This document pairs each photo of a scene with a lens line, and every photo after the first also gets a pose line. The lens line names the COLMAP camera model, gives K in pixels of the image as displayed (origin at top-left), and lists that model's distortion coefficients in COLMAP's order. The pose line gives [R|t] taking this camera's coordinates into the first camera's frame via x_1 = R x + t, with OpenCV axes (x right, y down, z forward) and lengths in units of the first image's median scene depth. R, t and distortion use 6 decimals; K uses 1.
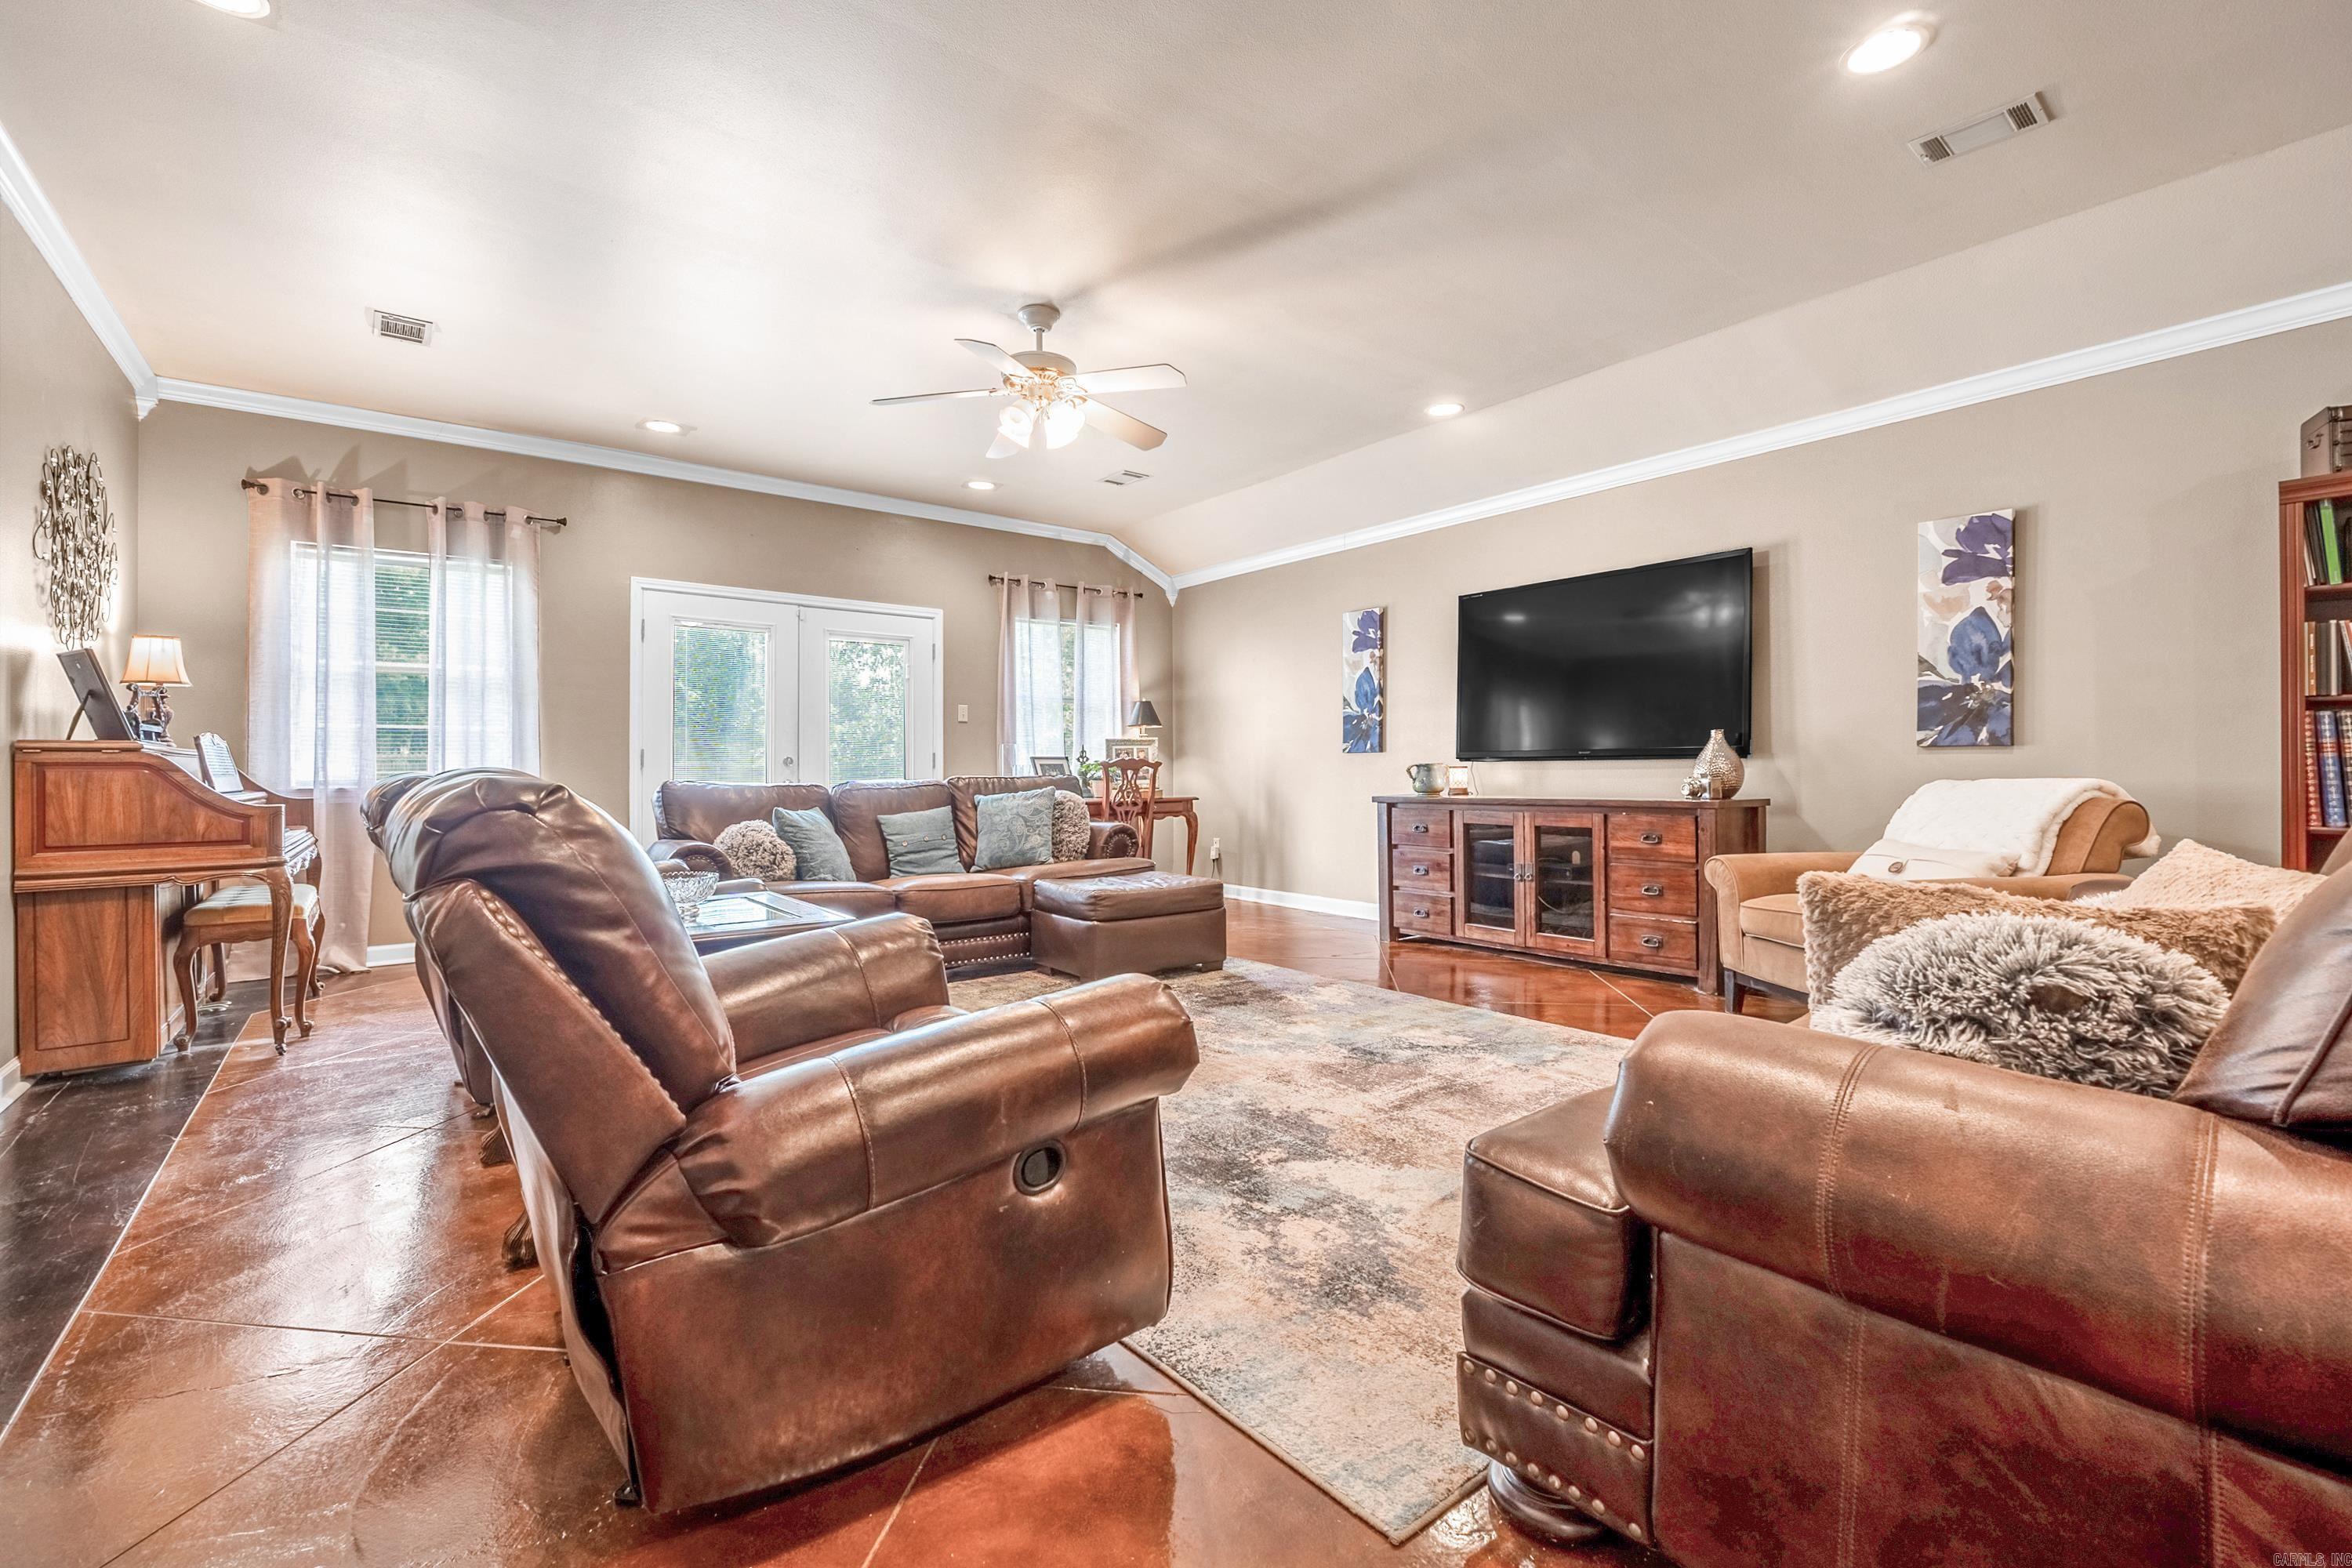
lens RADIAL K [[999.6, 0, 1188.1], [0, 999.6, 766.1], [0, 0, 1]] dist [-0.001561, 0.000008]
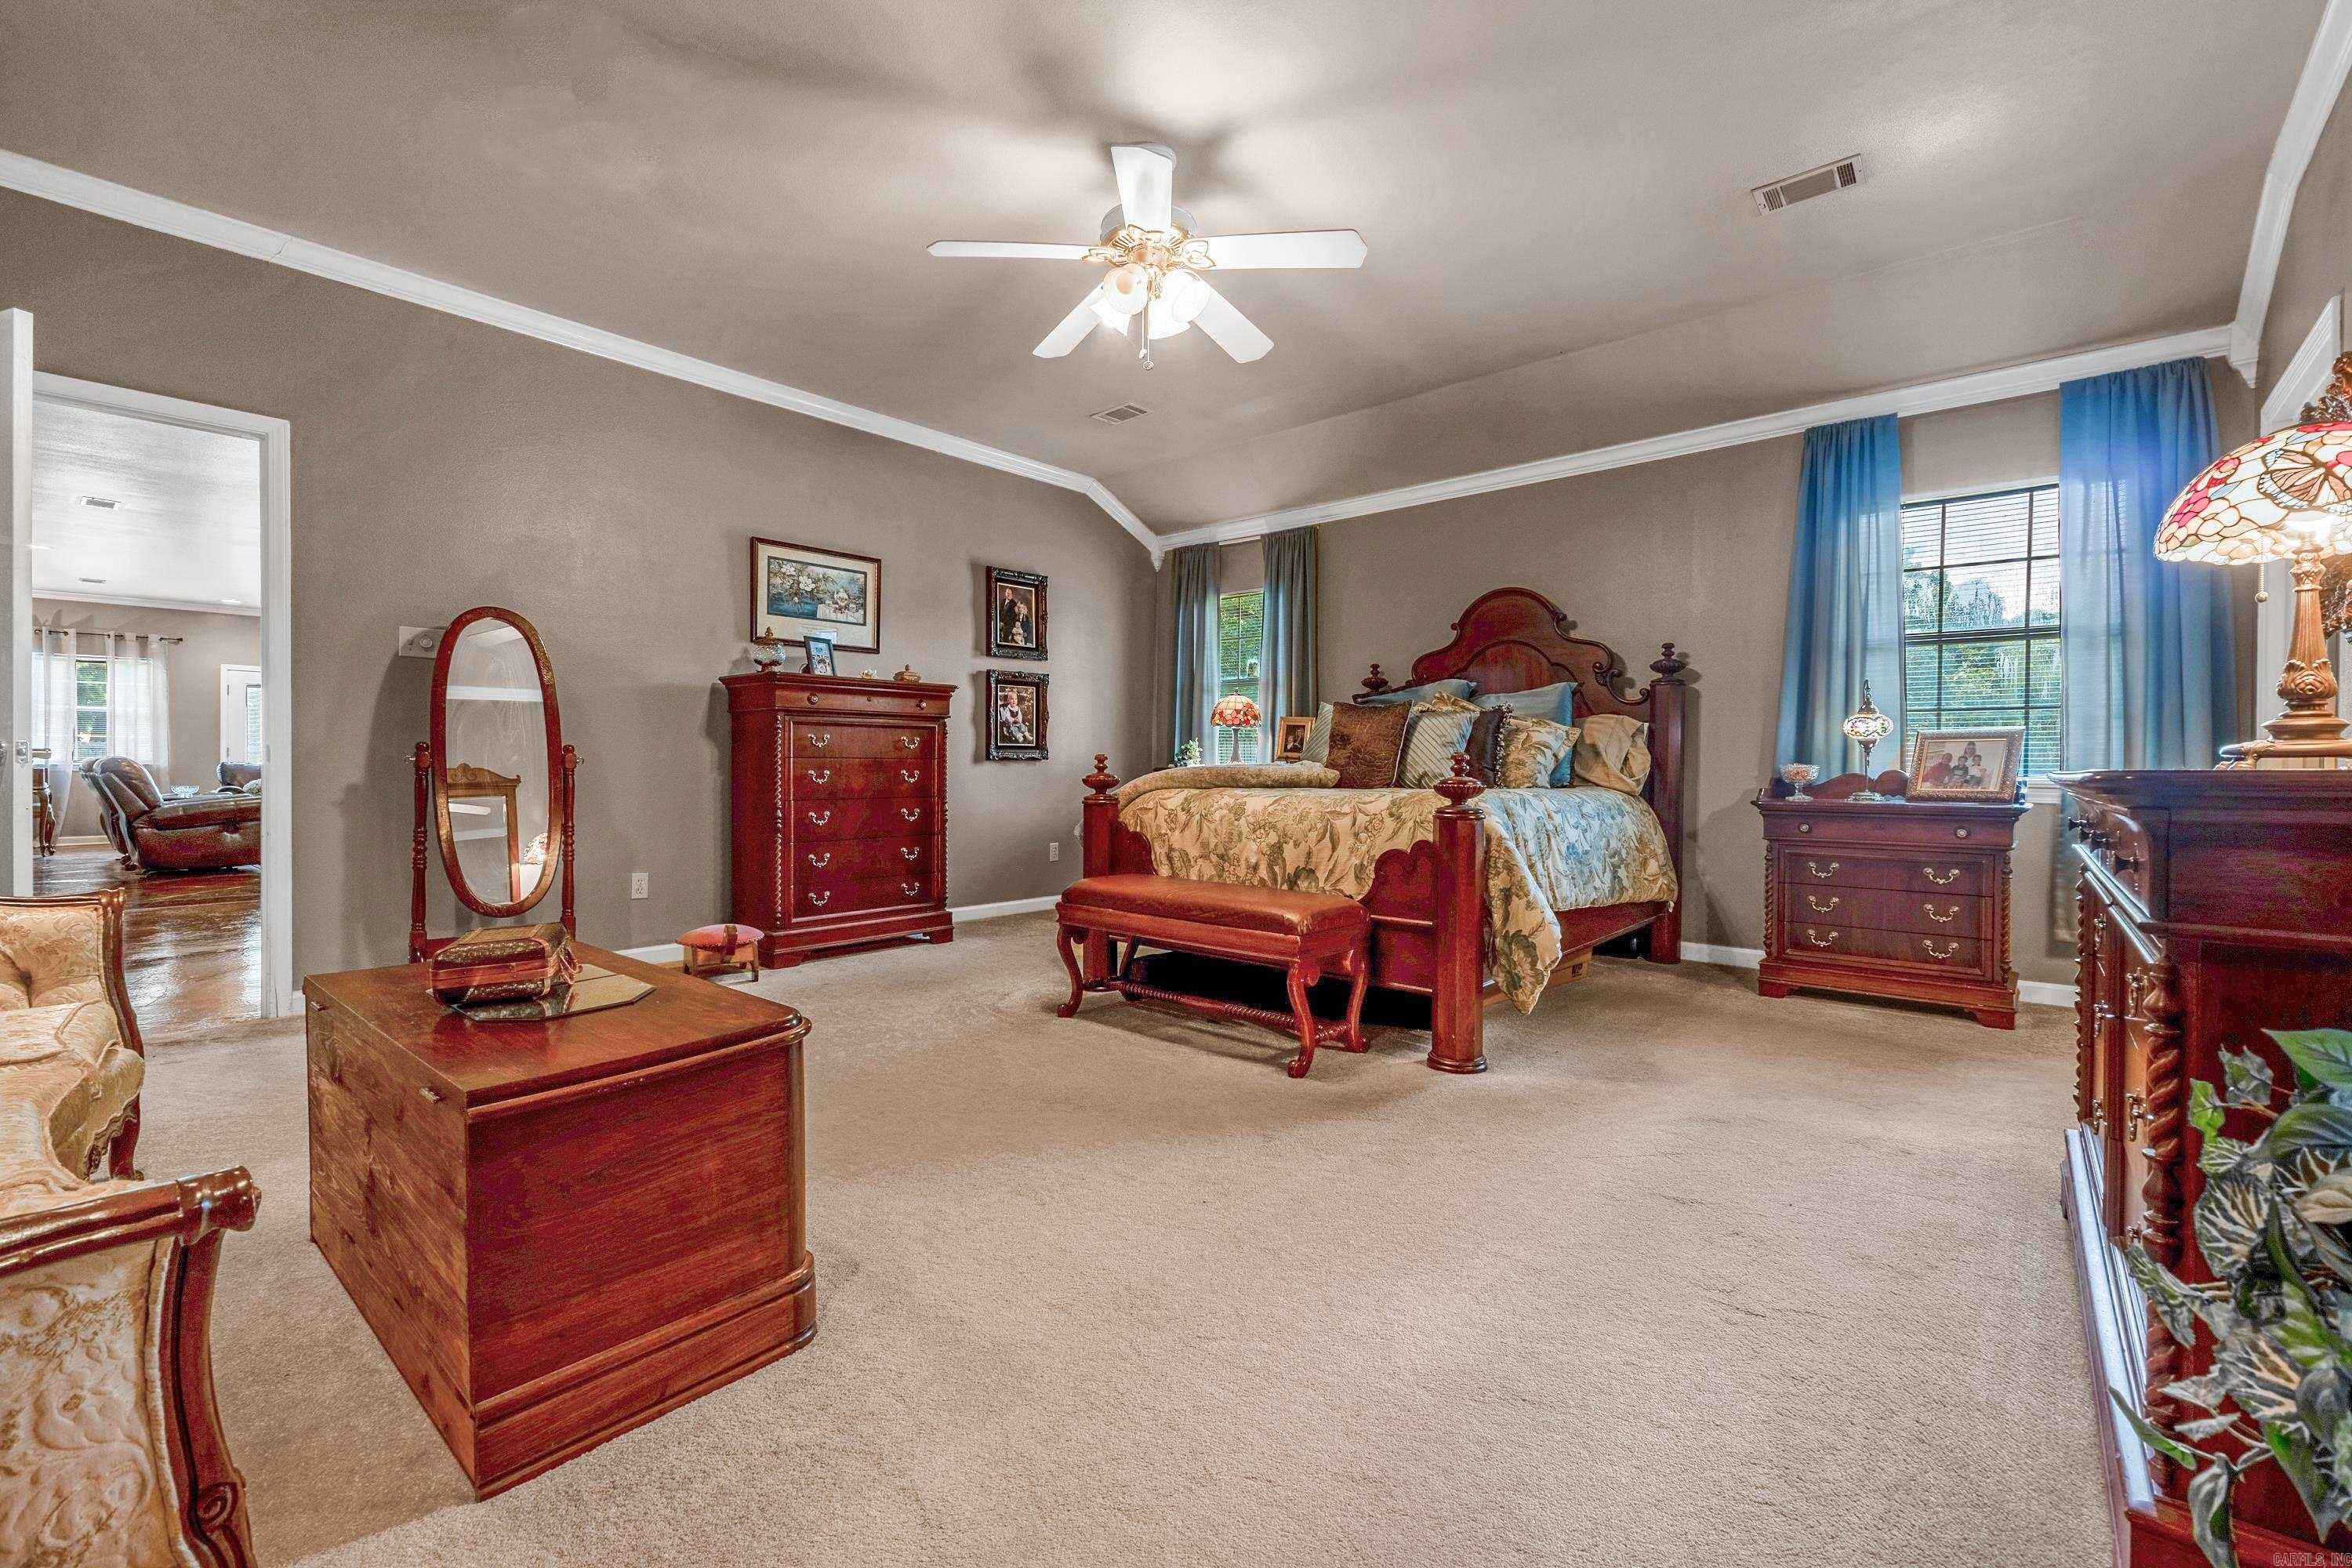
lens RADIAL K [[999.6, 0, 1188.1], [0, 999.6, 766.1], [0, 0, 1]] dist [-0.001561, 0.000008]
pose [[0.984691, 0.006913, 0.174169, 1.143066], [-0.006905, 0.999976, -0.000655, 0.007180], [-0.174170, -0.000558, 0.984715, -1.495942]]
